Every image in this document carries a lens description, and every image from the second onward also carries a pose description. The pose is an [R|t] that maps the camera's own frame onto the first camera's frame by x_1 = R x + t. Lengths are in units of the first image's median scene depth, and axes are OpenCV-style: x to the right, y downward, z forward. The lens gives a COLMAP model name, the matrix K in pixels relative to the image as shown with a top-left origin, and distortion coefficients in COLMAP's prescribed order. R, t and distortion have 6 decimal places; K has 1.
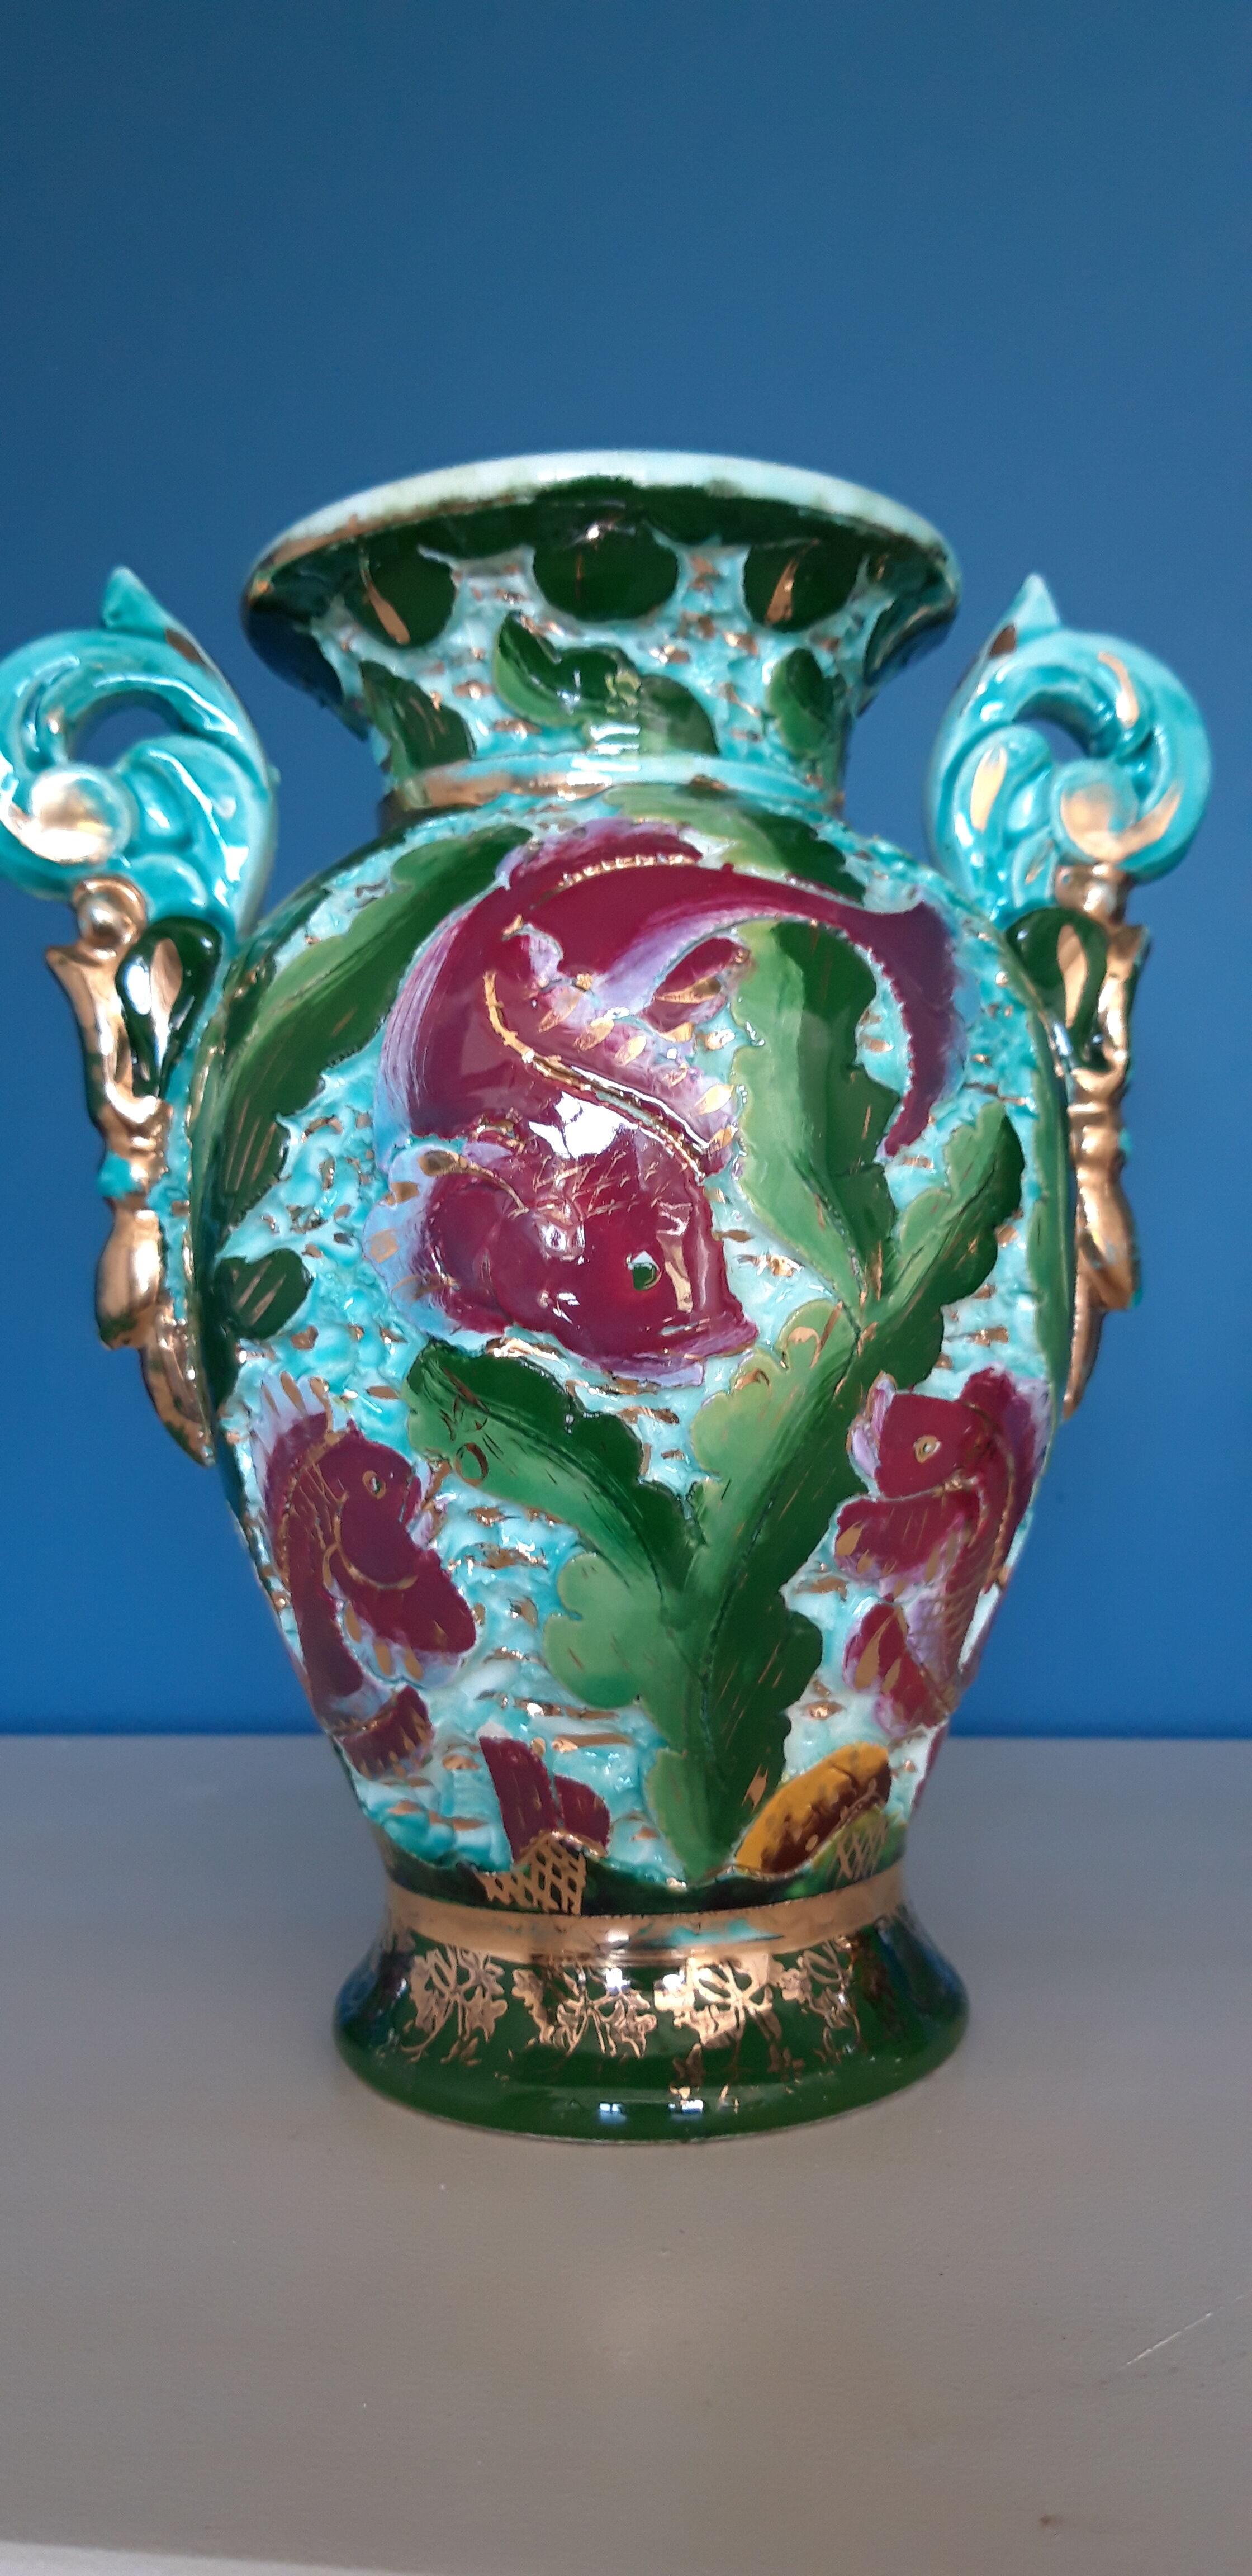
lens RADIAL K [[2045.1, 0, 626.0], [0, 2045.1, 1288.0], [0, 0, 1]] dist [0.083826, -0.227850]
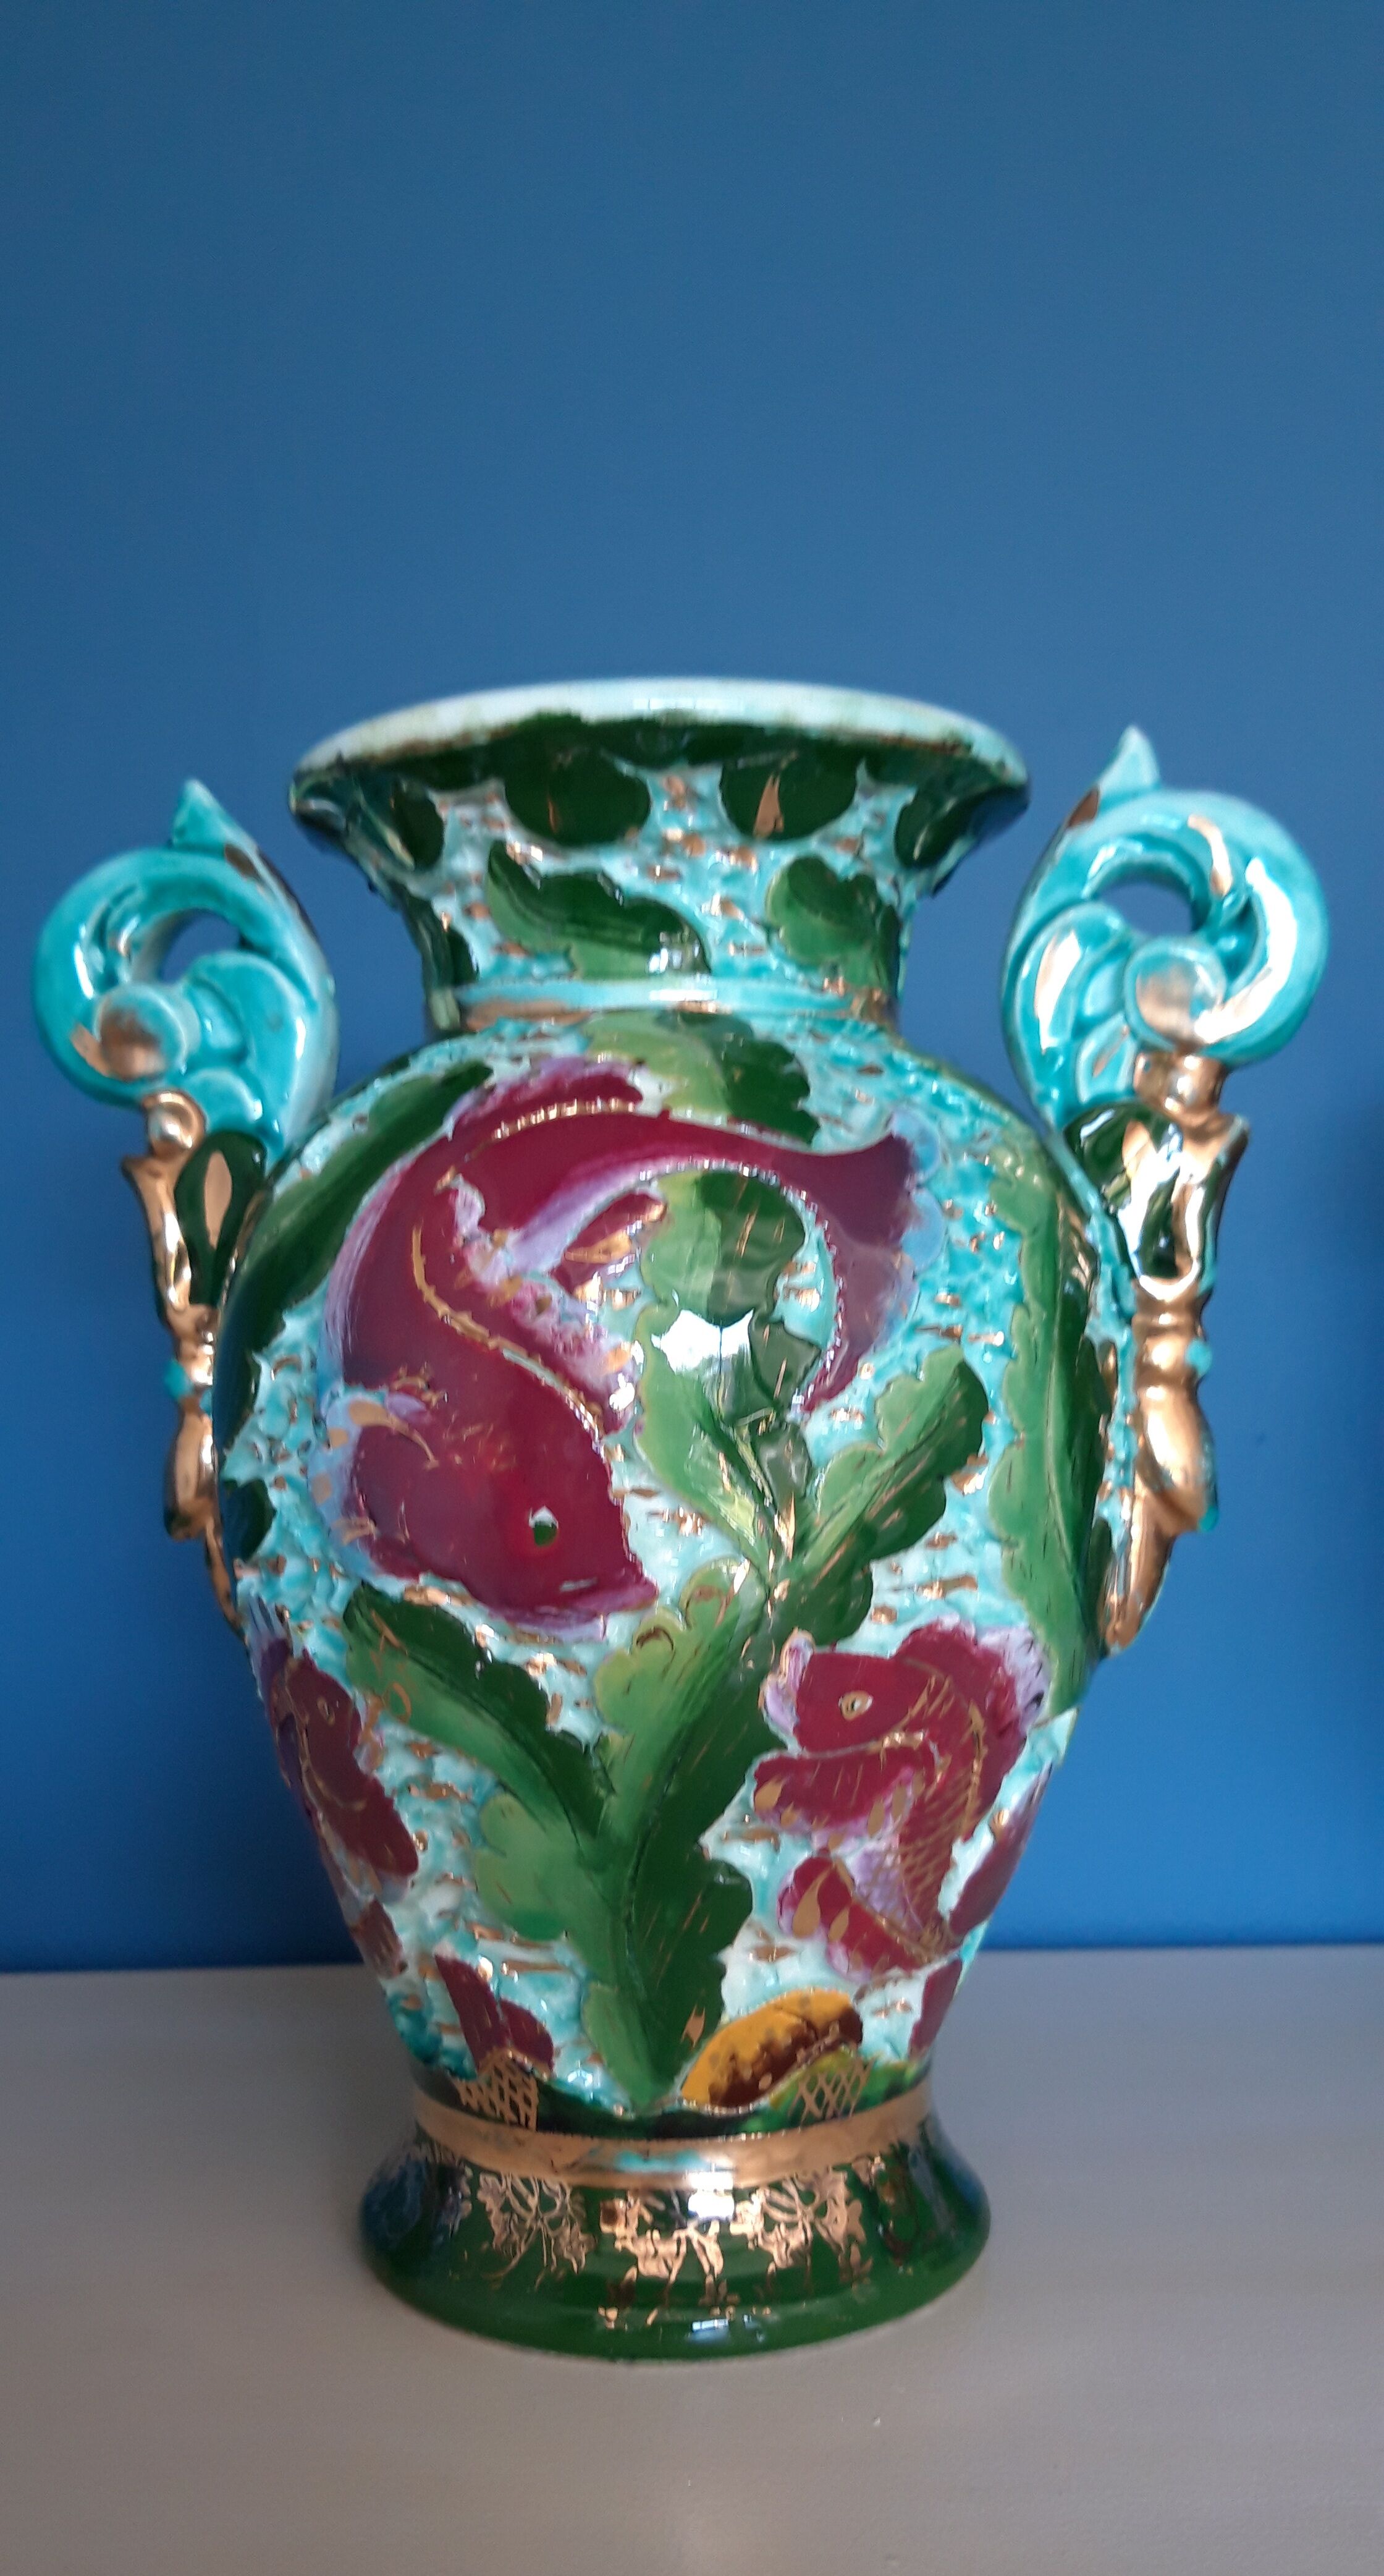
lens RADIAL K [[2236.7, 0, 705.0], [0, 2236.7, 1423.0], [0, 0, 1]] dist [0.128900, -0.411208]
pose [[0.968434, 0.028245, -0.247666, 0.334990], [-0.012647, 0.997848, 0.064344, -0.123392], [0.248951, -0.059180, 0.966706, -0.048648]]
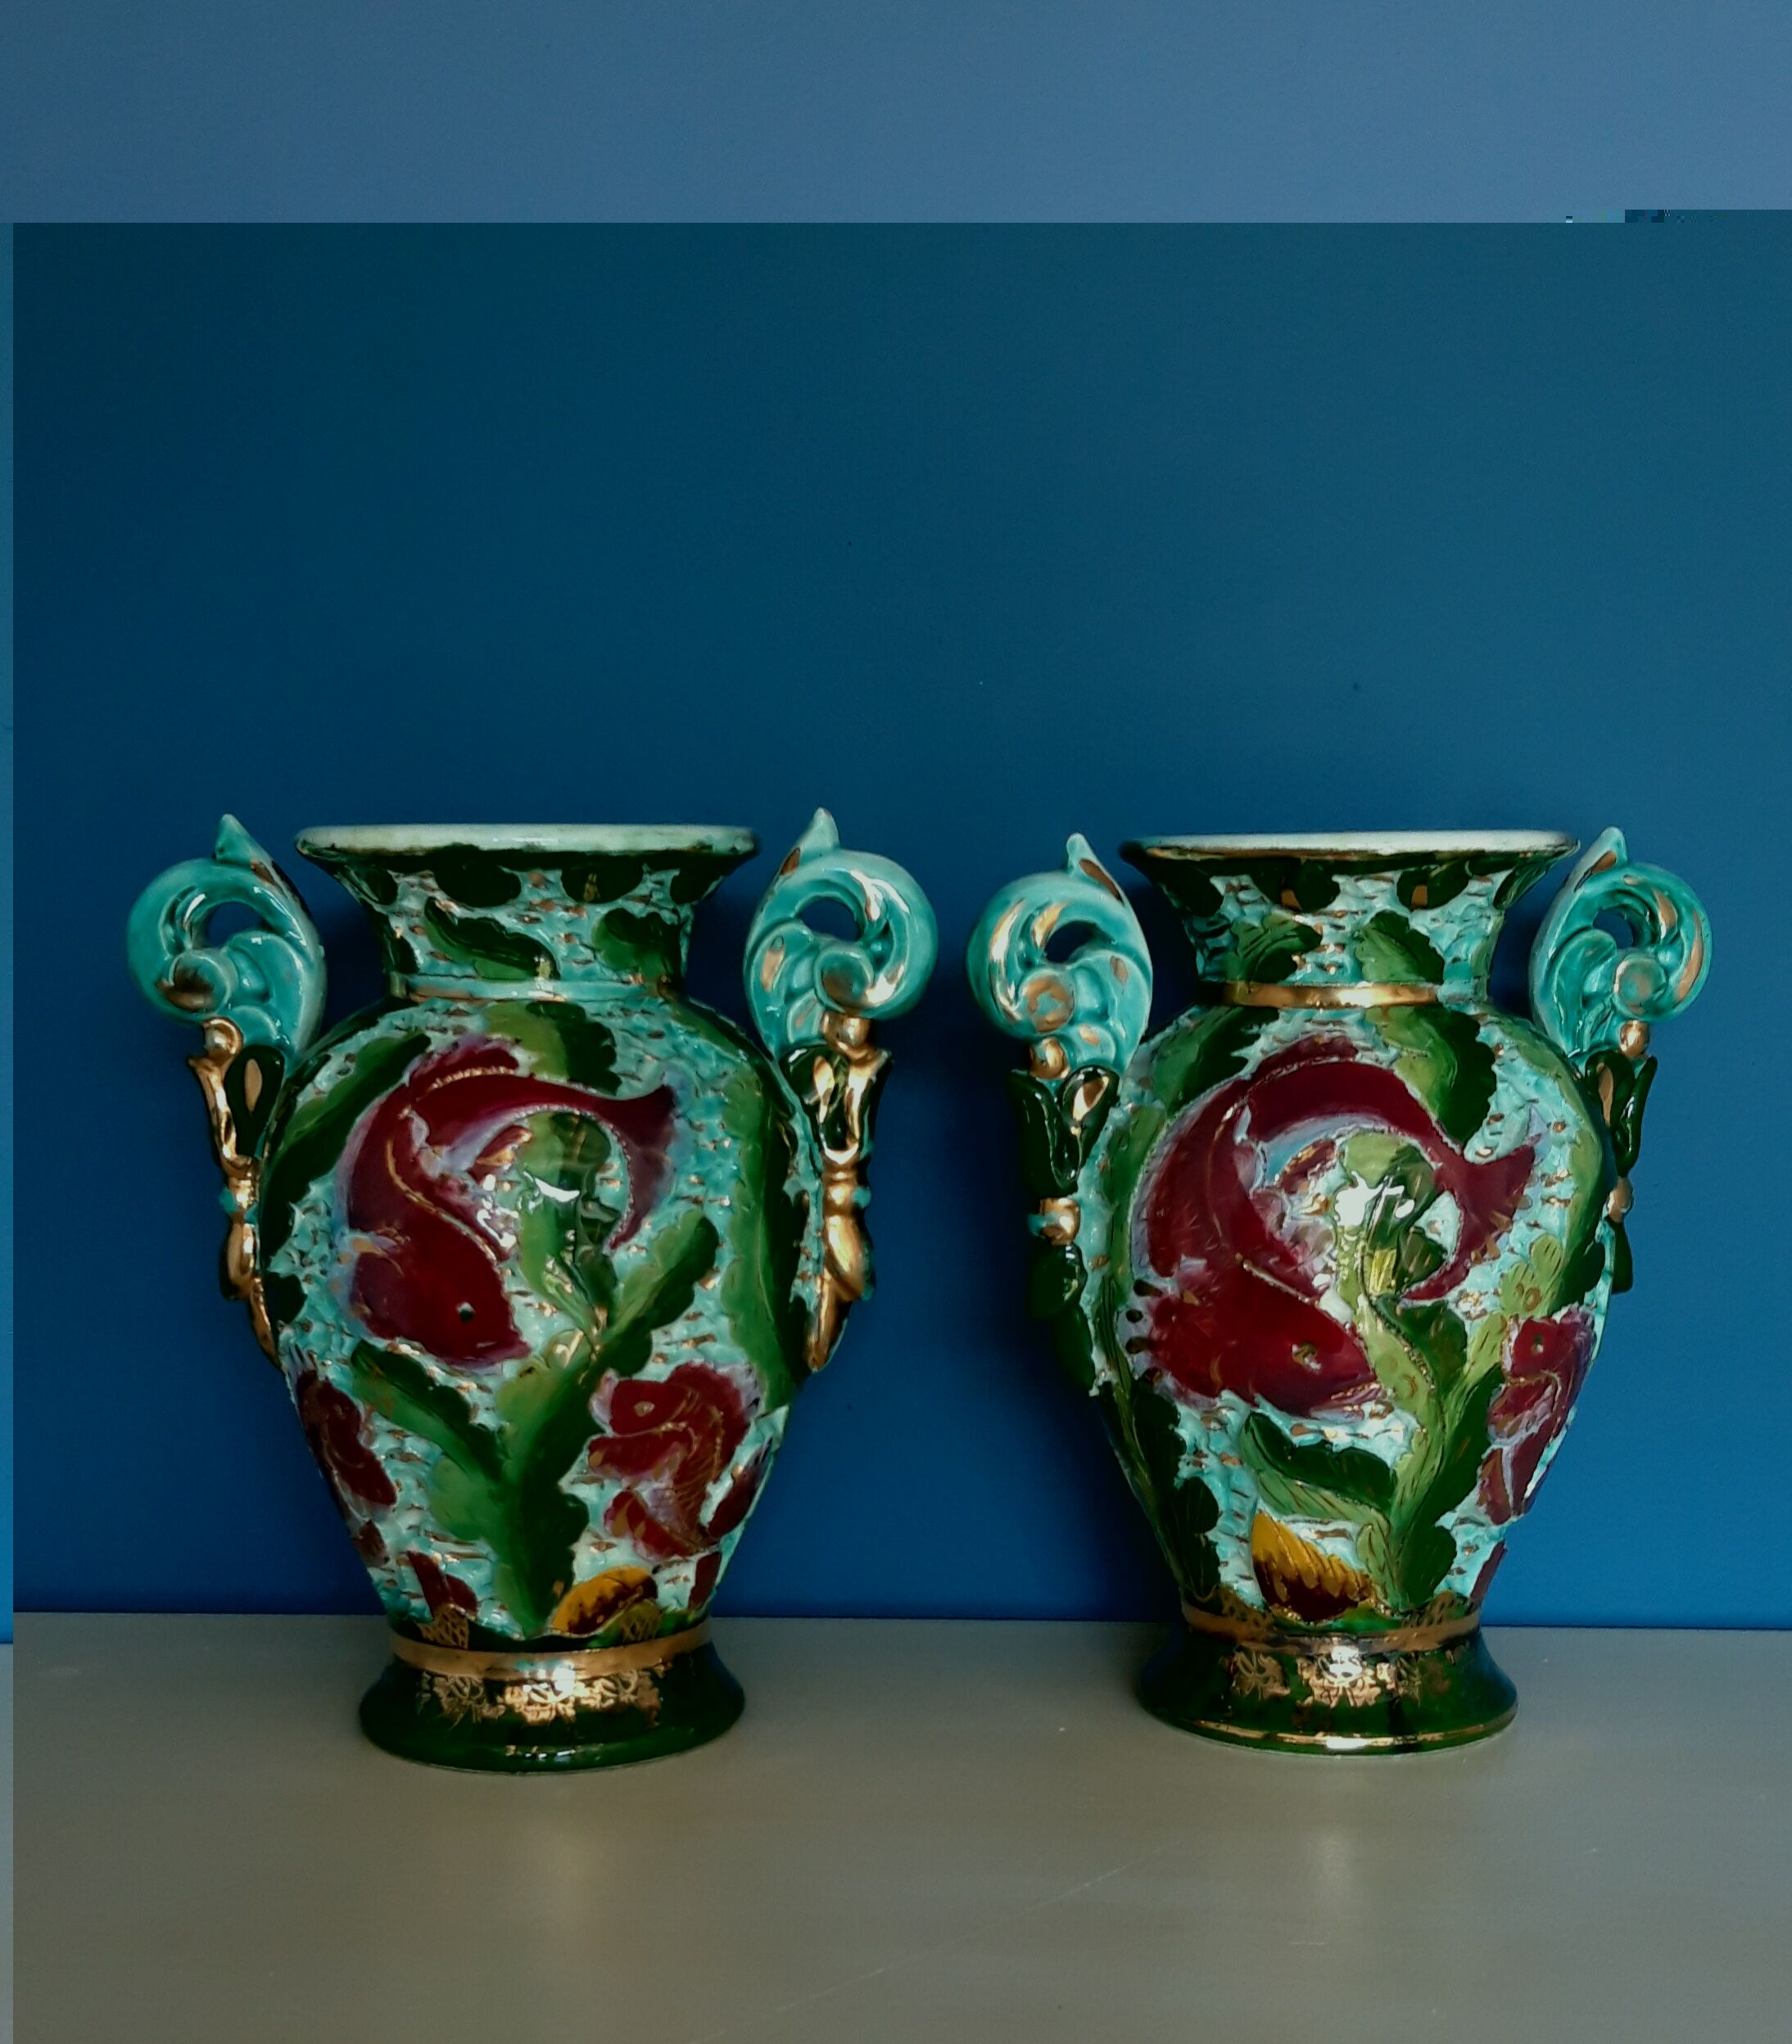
lens RADIAL K [[2967.4, 0, 898.0], [0, 2967.4, 1358.9], [0, 0, 1]] dist [0.146580, -0.101845]
pose [[0.983463, 0.053222, -0.173112, 0.790720], [-0.019225, 0.981124, 0.192421, -0.452847], [0.180085, -0.185911, 0.965923, -1.400390]]
